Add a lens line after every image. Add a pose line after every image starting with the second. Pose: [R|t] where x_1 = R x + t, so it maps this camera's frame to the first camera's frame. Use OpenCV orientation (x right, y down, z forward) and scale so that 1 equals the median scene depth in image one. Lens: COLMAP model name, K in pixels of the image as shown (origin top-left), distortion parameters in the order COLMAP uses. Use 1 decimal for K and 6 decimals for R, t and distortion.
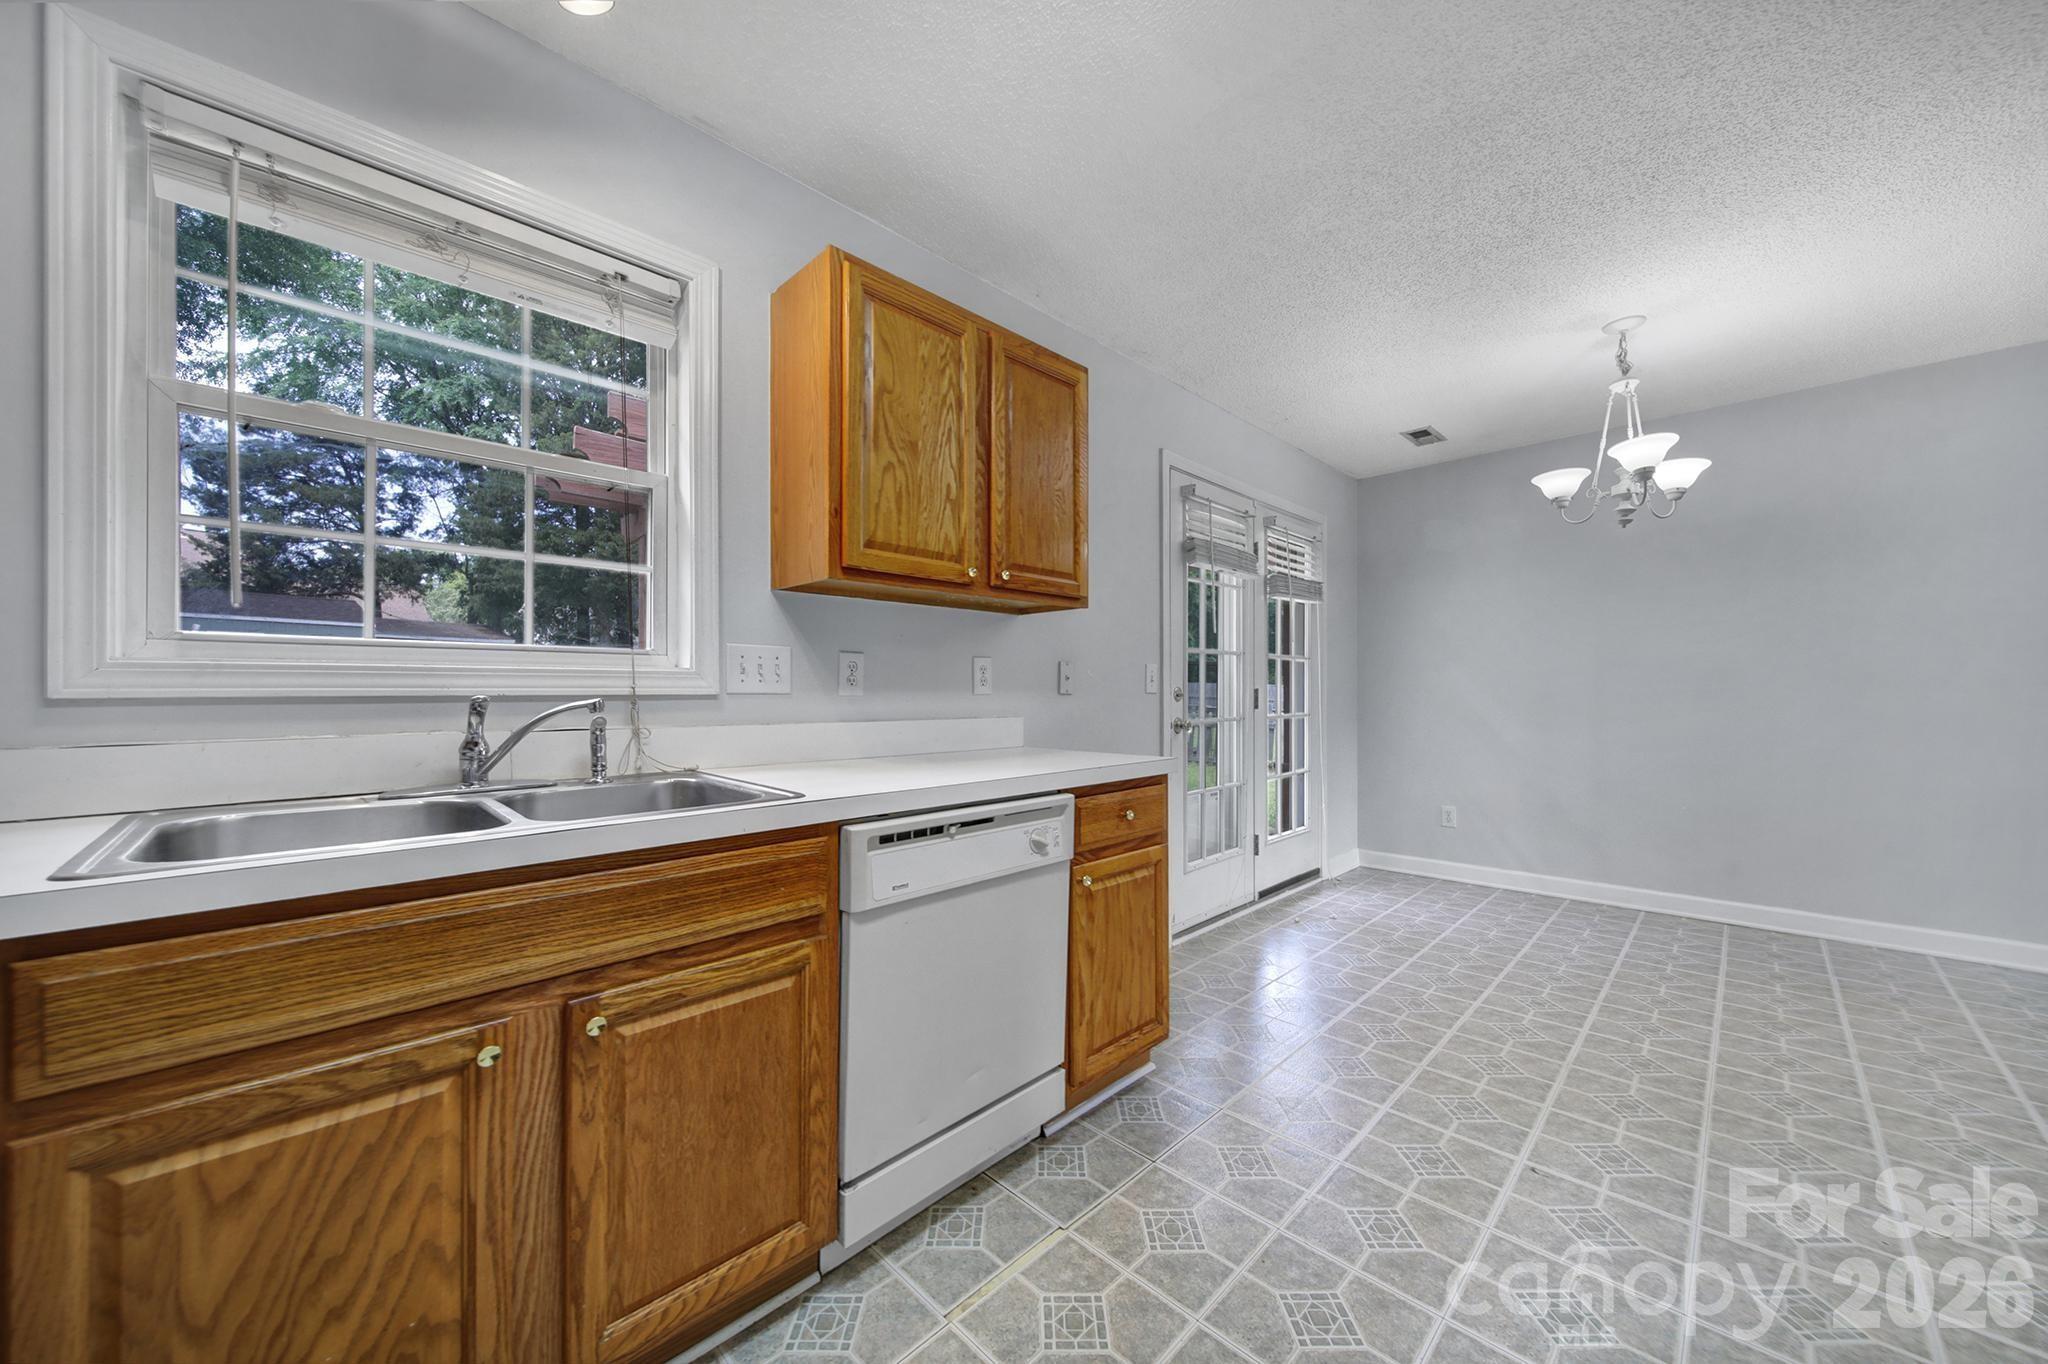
lens RADIAL K [[708.6, 0, 1017.8], [0, 708.6, 691.8], [0, 0, 1]] dist [-0.030540, -0.000091]
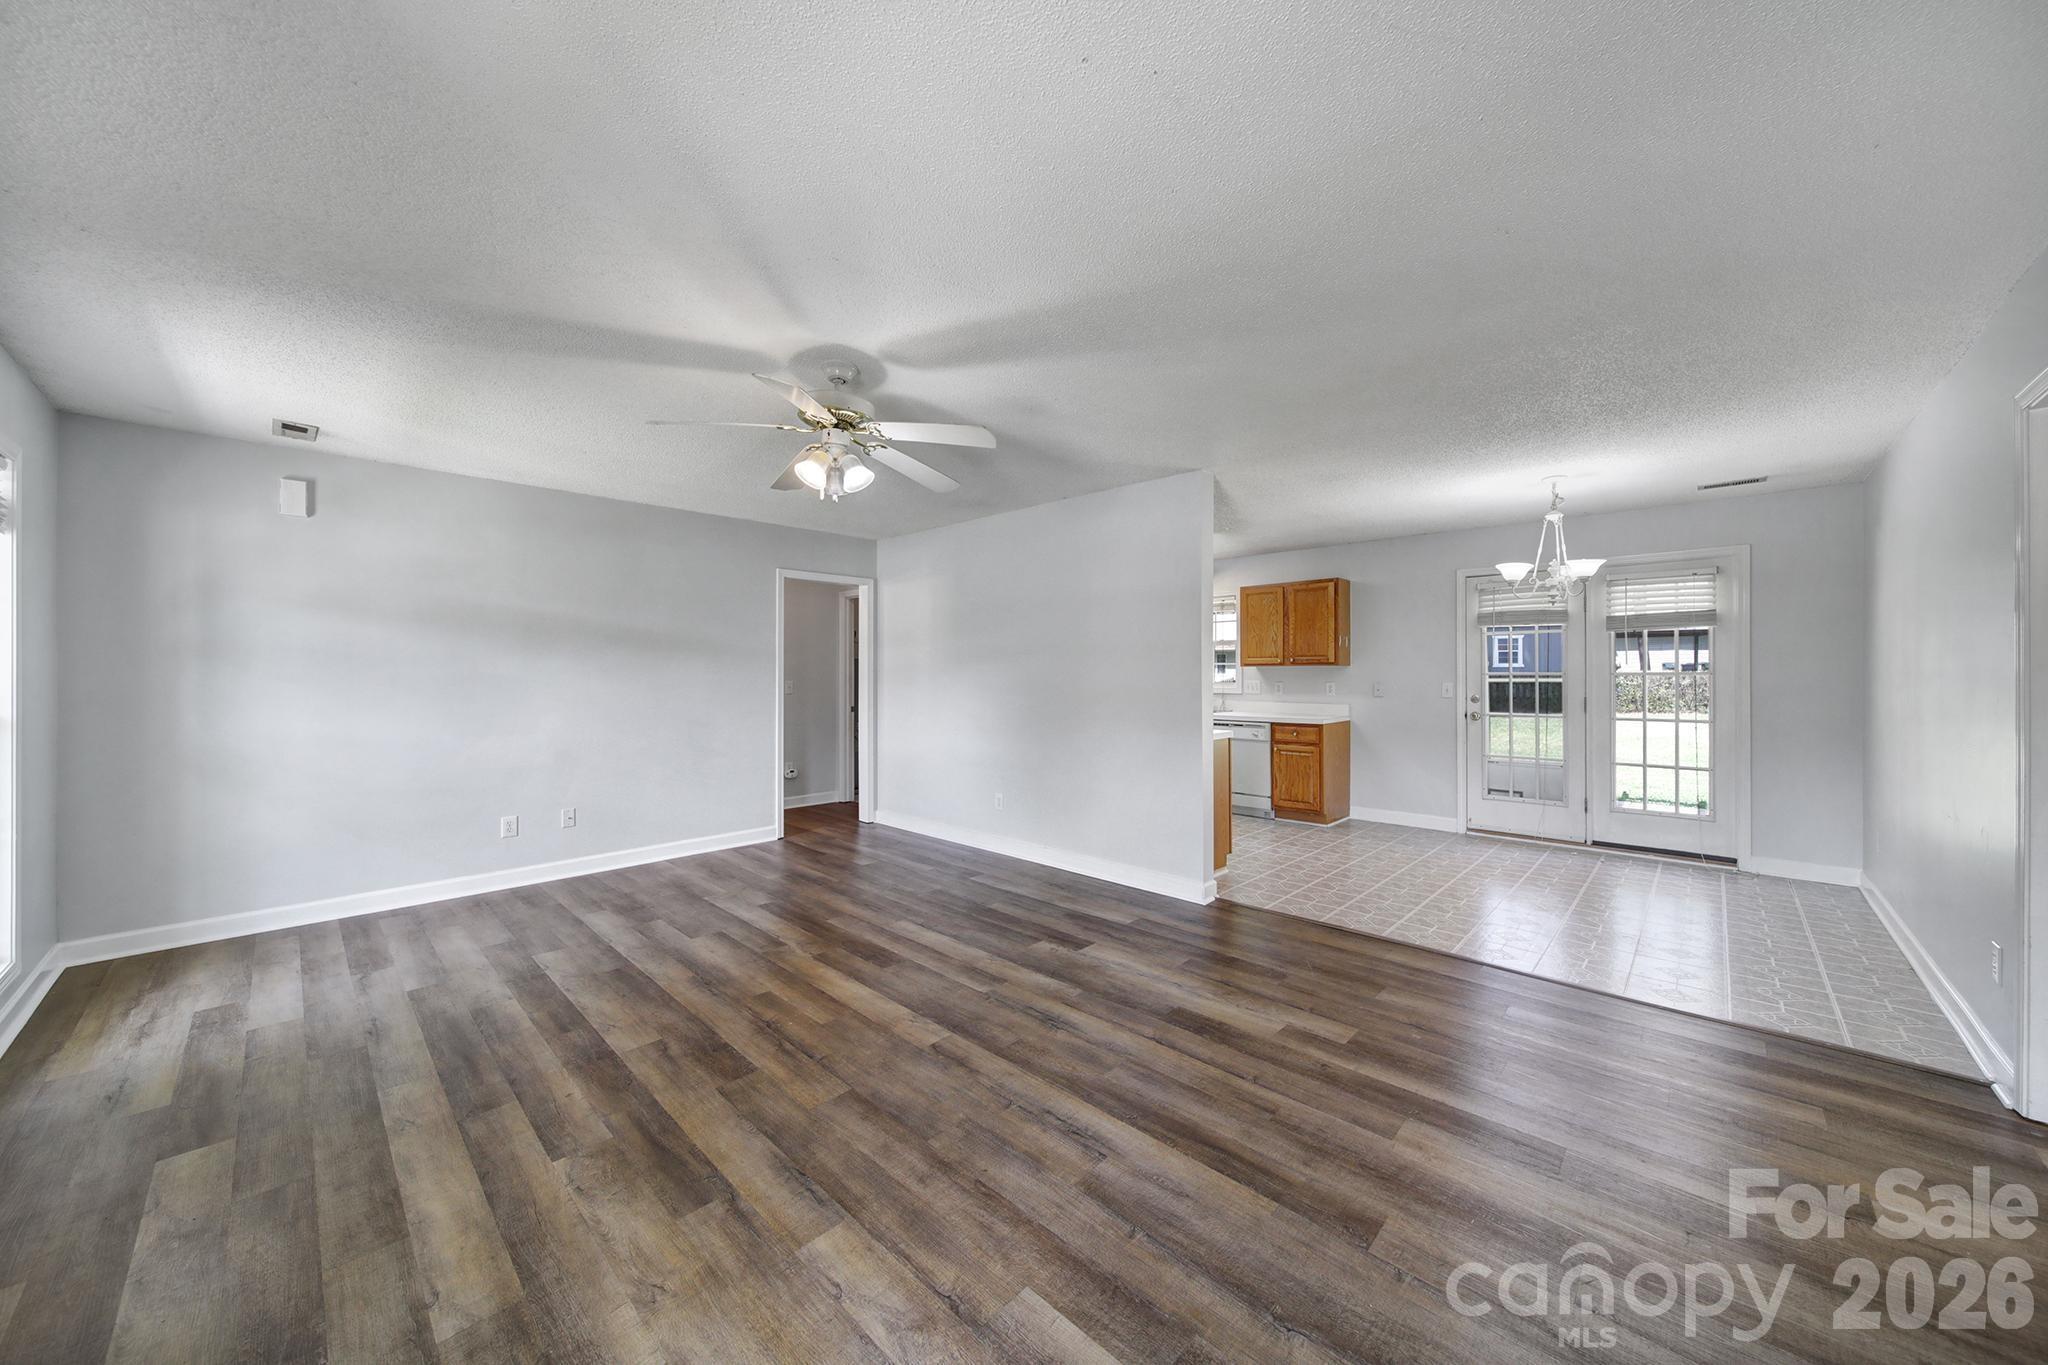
lens RADIAL K [[716.9, 0, 1021.3], [0, 716.9, 674.7], [0, 0, 1]] dist [0.000079, -0.000041]
pose [[0.035214, 0.009744, -0.999332, 3.619207], [0.004249, 0.999942, 0.009899, -0.150691], [0.999371, -0.004595, 0.035171, -0.420947]]
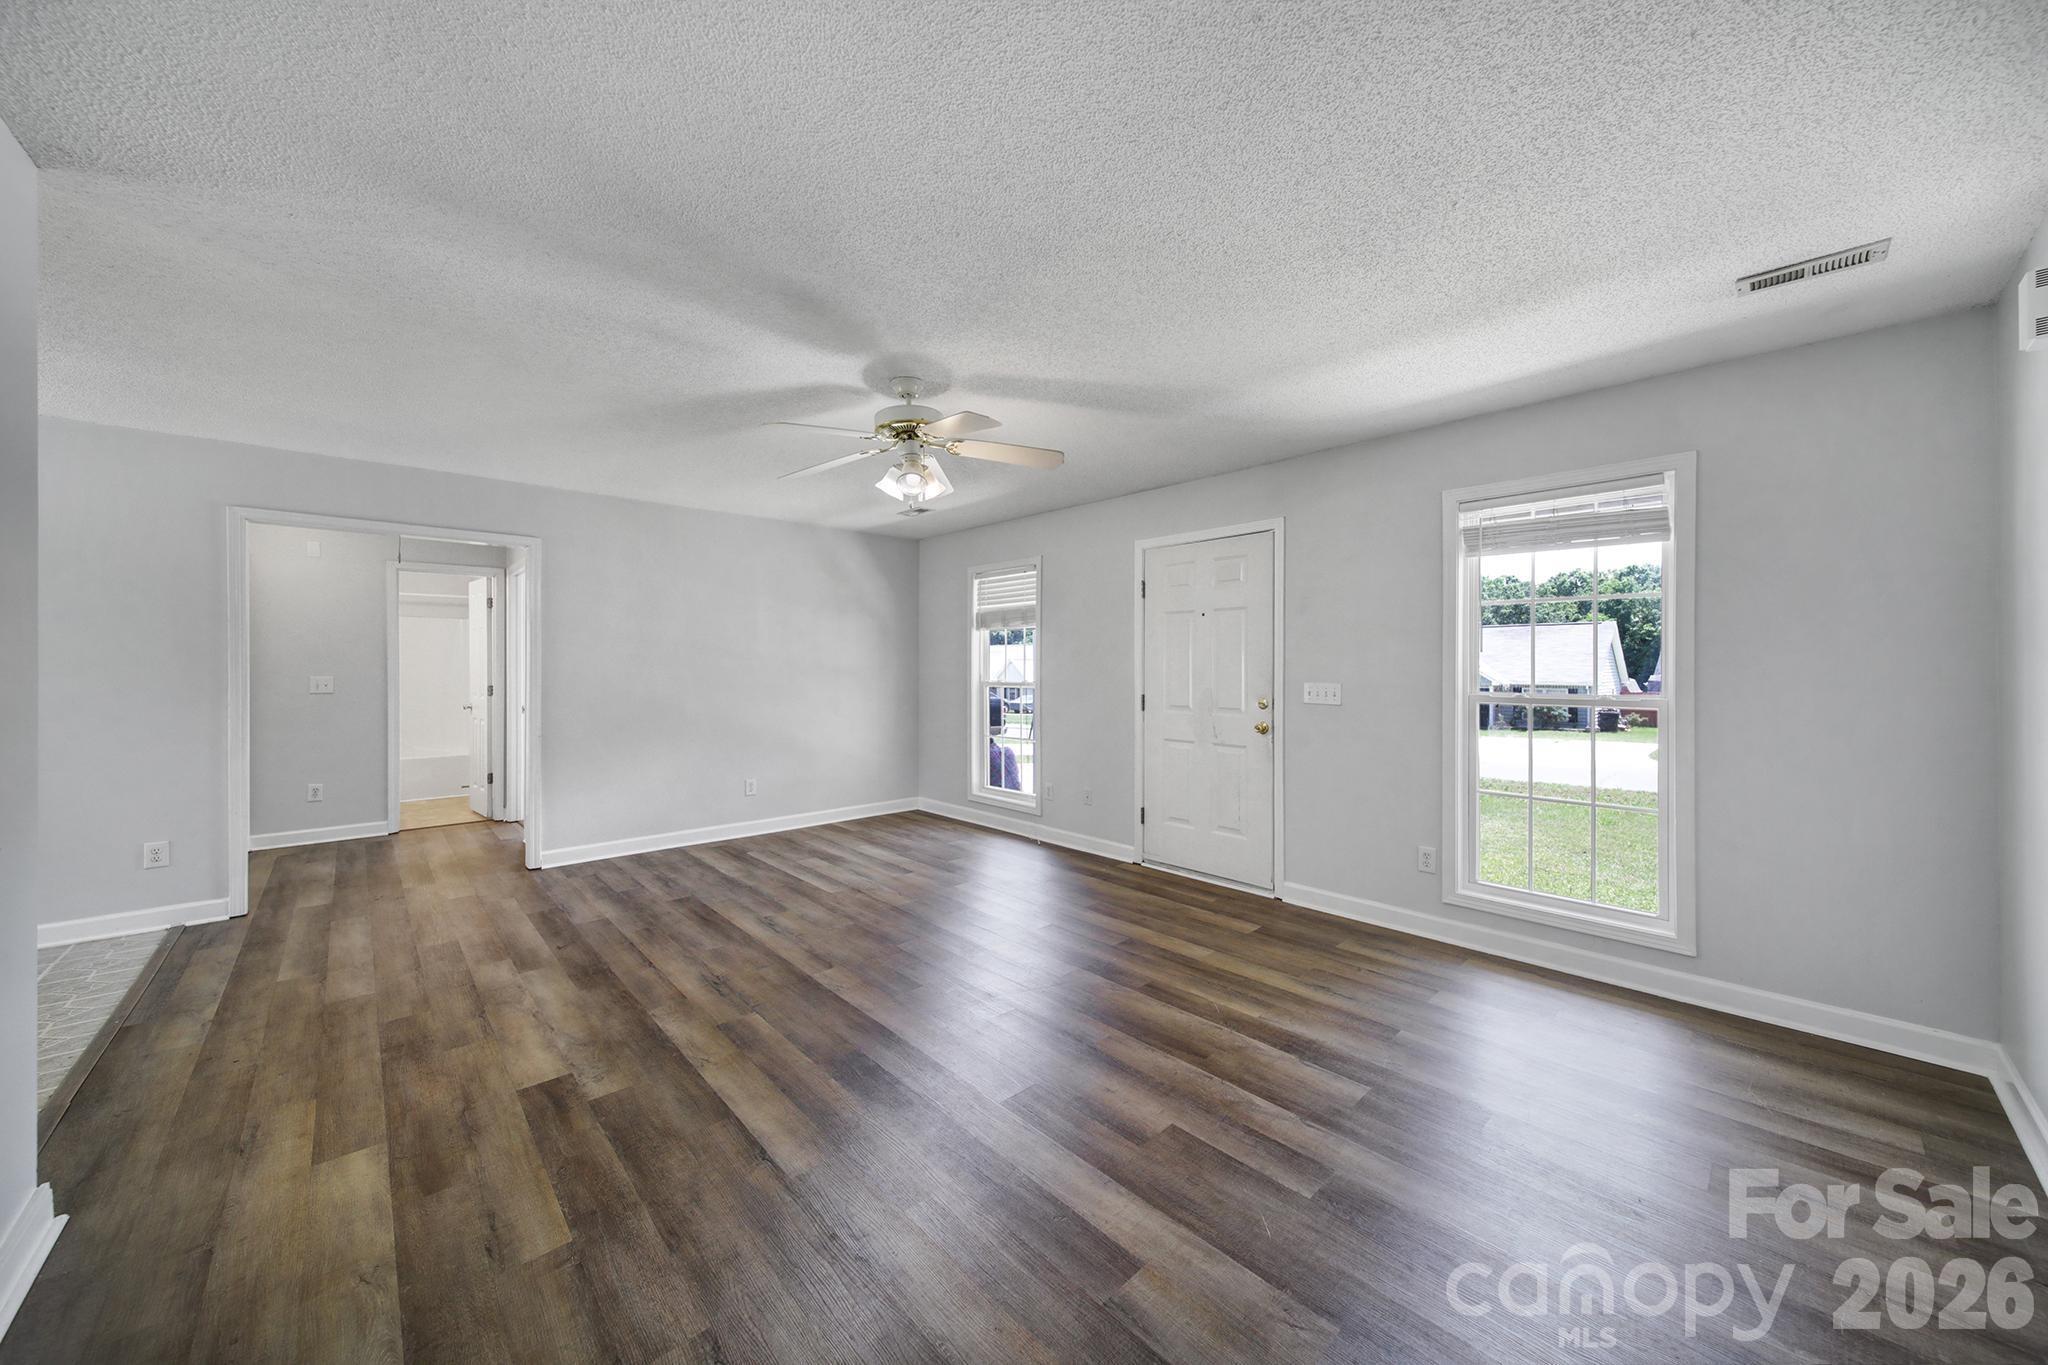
lens RADIAL K [[716.9, 0, 1021.3], [0, 716.9, 674.7], [0, 0, 1]] dist [0.000079, -0.000041]
pose [[0.018524, -0.003340, 0.999823, 0.419568], [-0.005828, 0.999977, 0.003448, -0.125798], [-0.999811, -0.005890, 0.018504, -1.049610]]
